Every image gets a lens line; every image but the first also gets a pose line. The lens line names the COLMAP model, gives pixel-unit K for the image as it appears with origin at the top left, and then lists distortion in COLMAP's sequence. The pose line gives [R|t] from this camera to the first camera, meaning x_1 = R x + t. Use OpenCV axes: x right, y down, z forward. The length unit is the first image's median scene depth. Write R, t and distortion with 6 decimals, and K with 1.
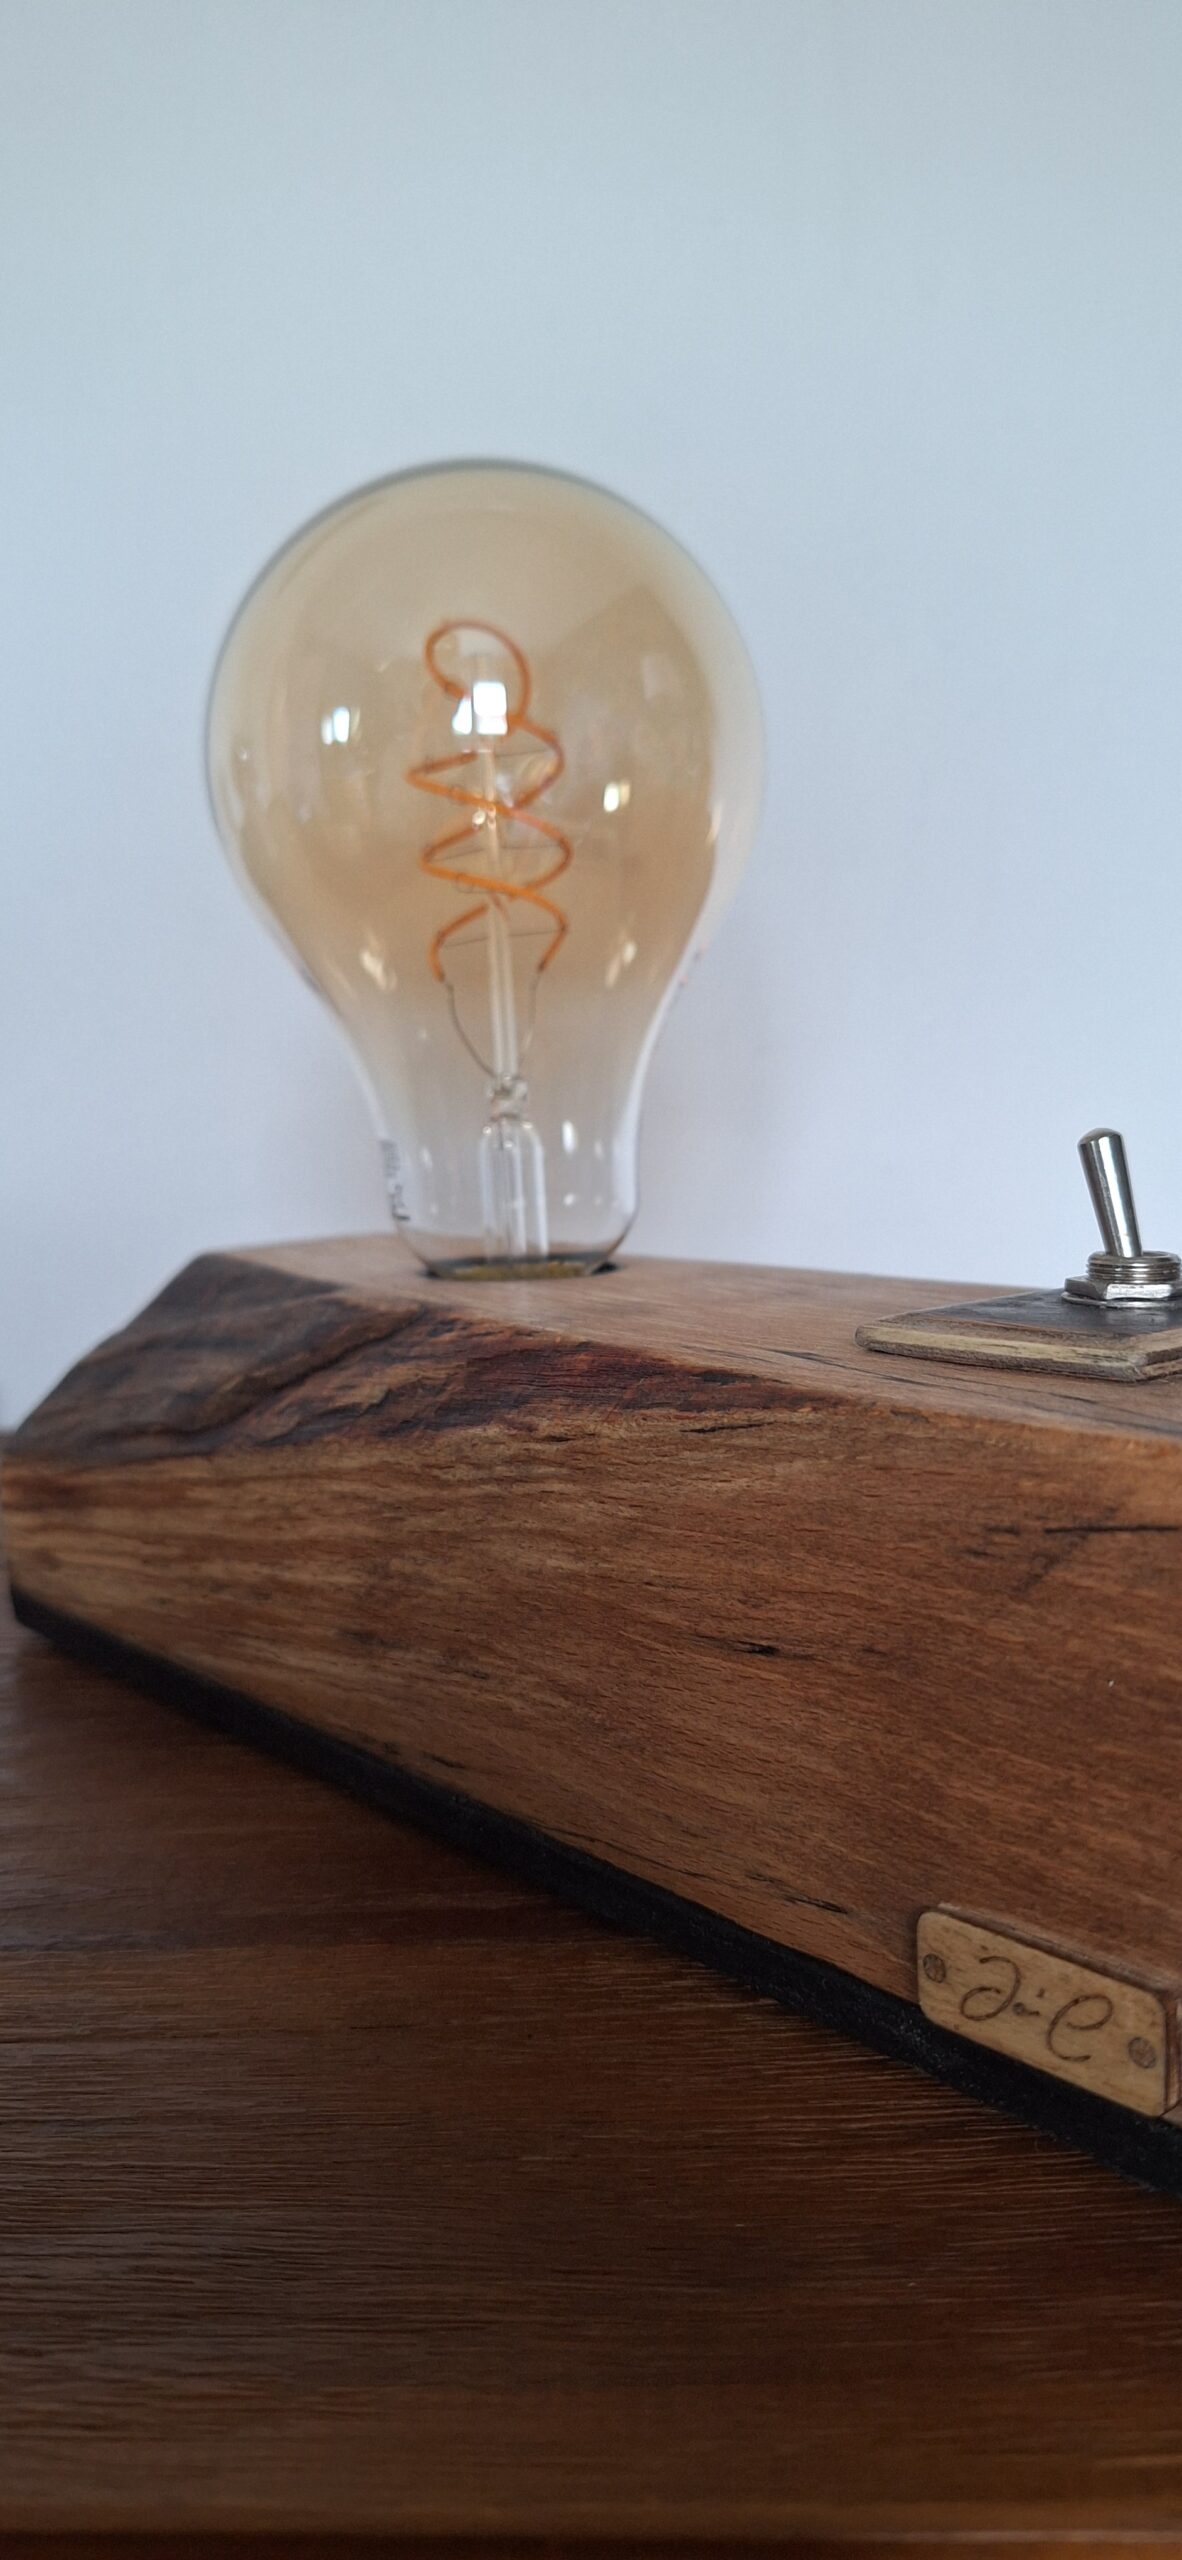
lens RADIAL K [[1837.1, 0, 552.0], [0, 1837.1, 1285.8], [0, 0, 1]] dist [0.140605, -0.243583]
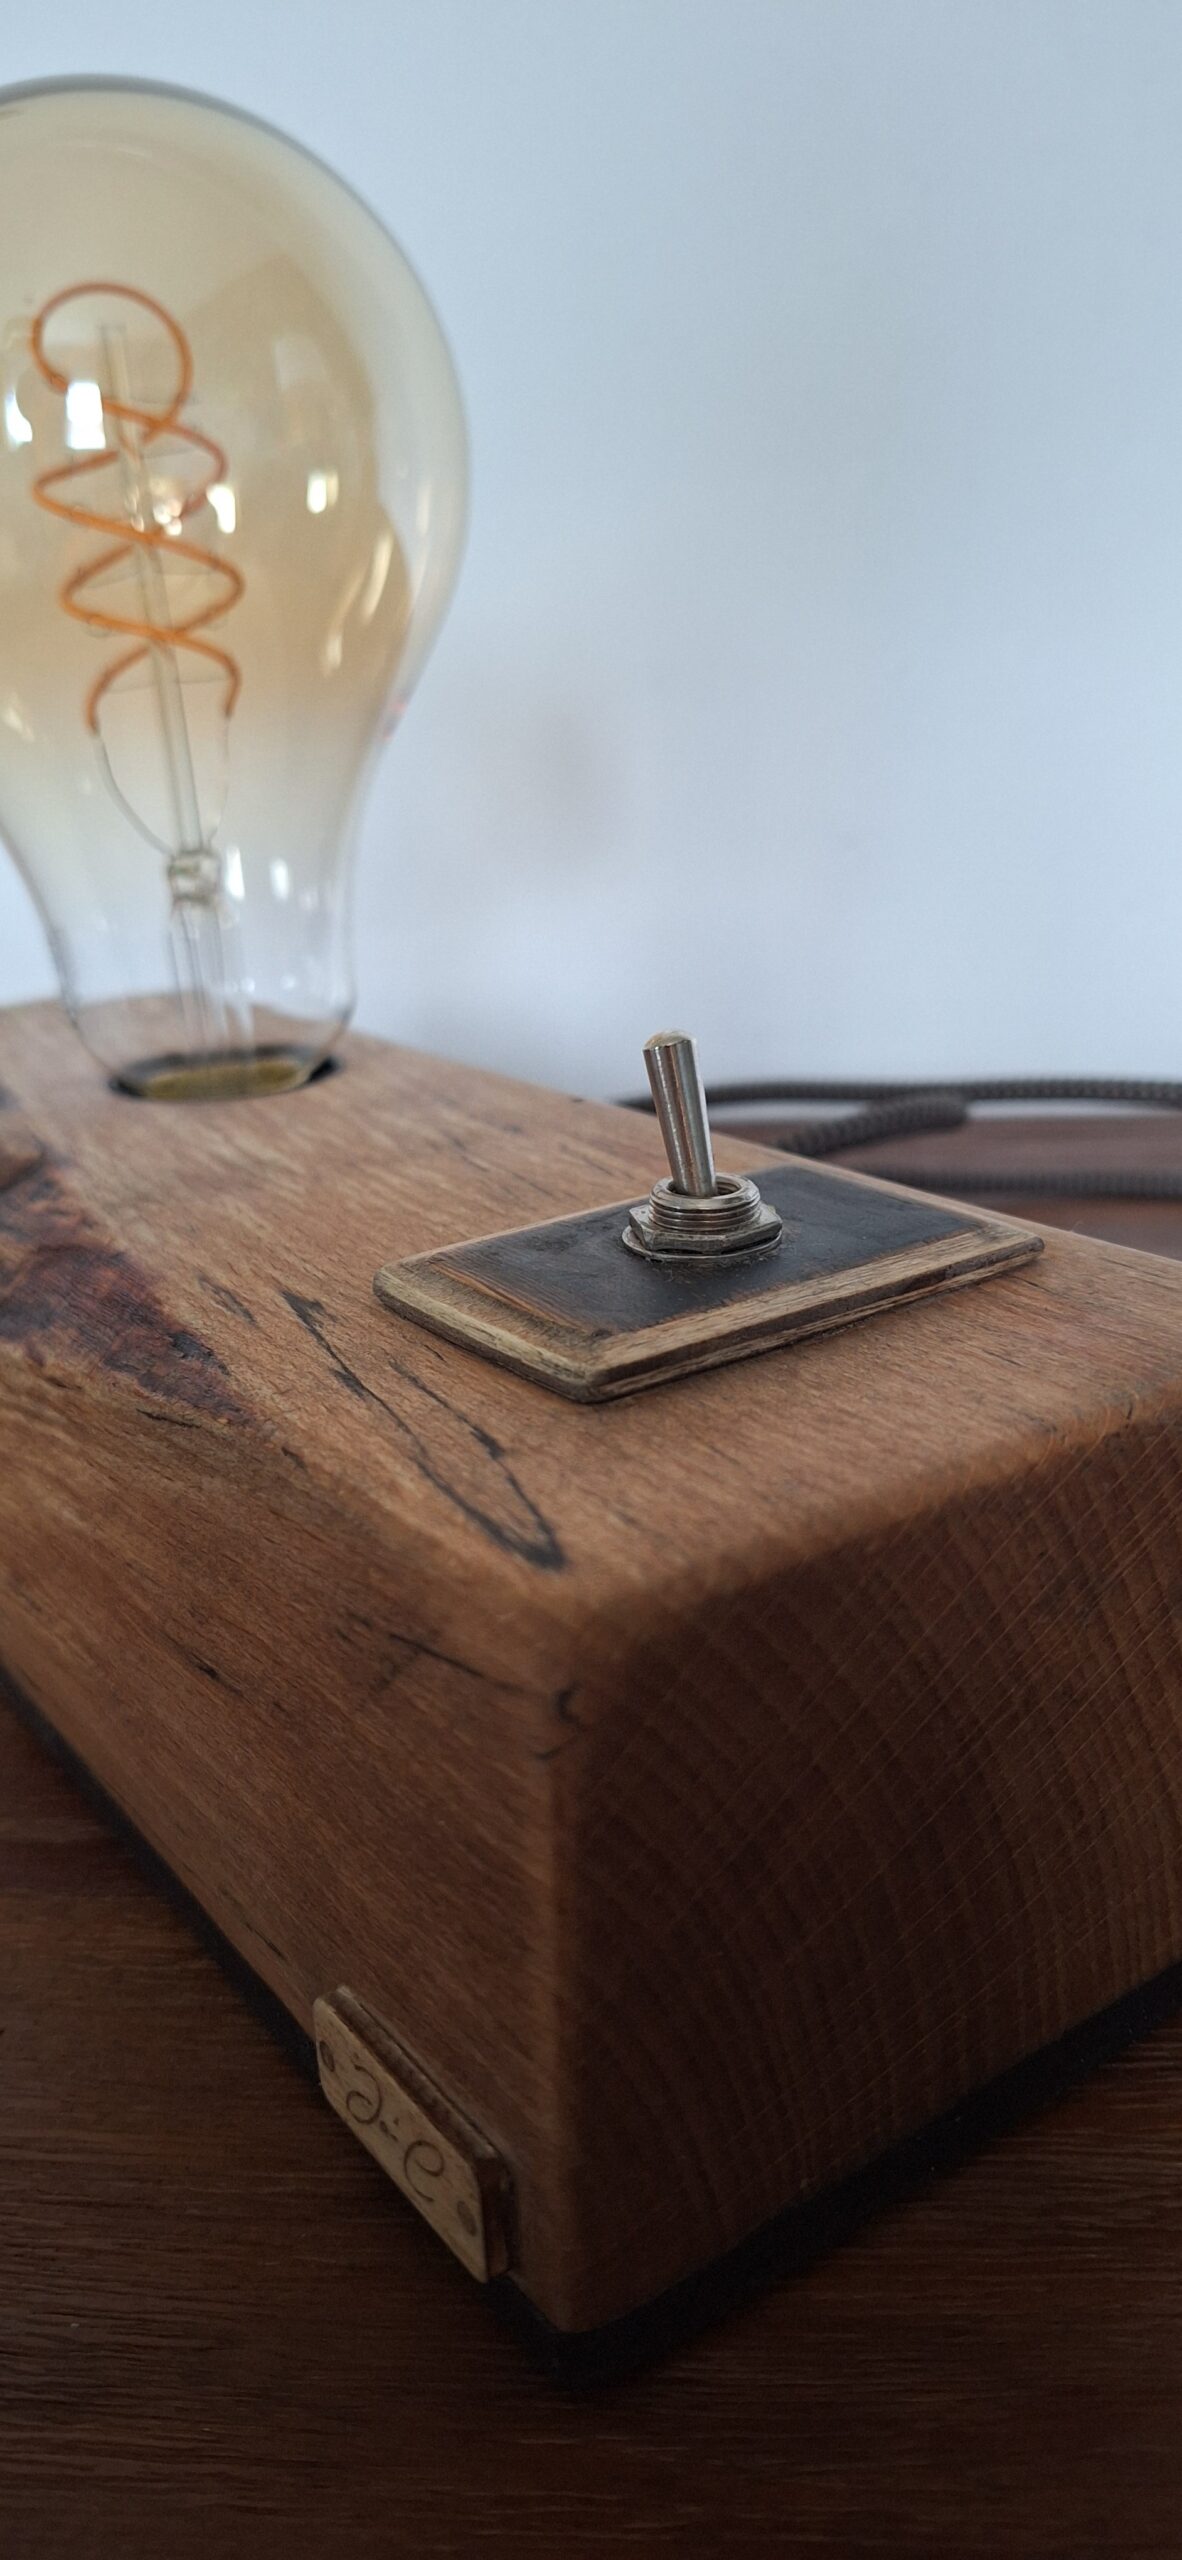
lens RADIAL K [[1837.1, 0, 552.0], [0, 1837.1, 1285.8], [0, 0, 1]] dist [0.140605, -0.243583]
pose [[0.996928, 0.007806, -0.077929, 0.353125], [0.009951, 0.974330, 0.224906, -0.181177], [0.077684, -0.224990, 0.971259, 0.206889]]
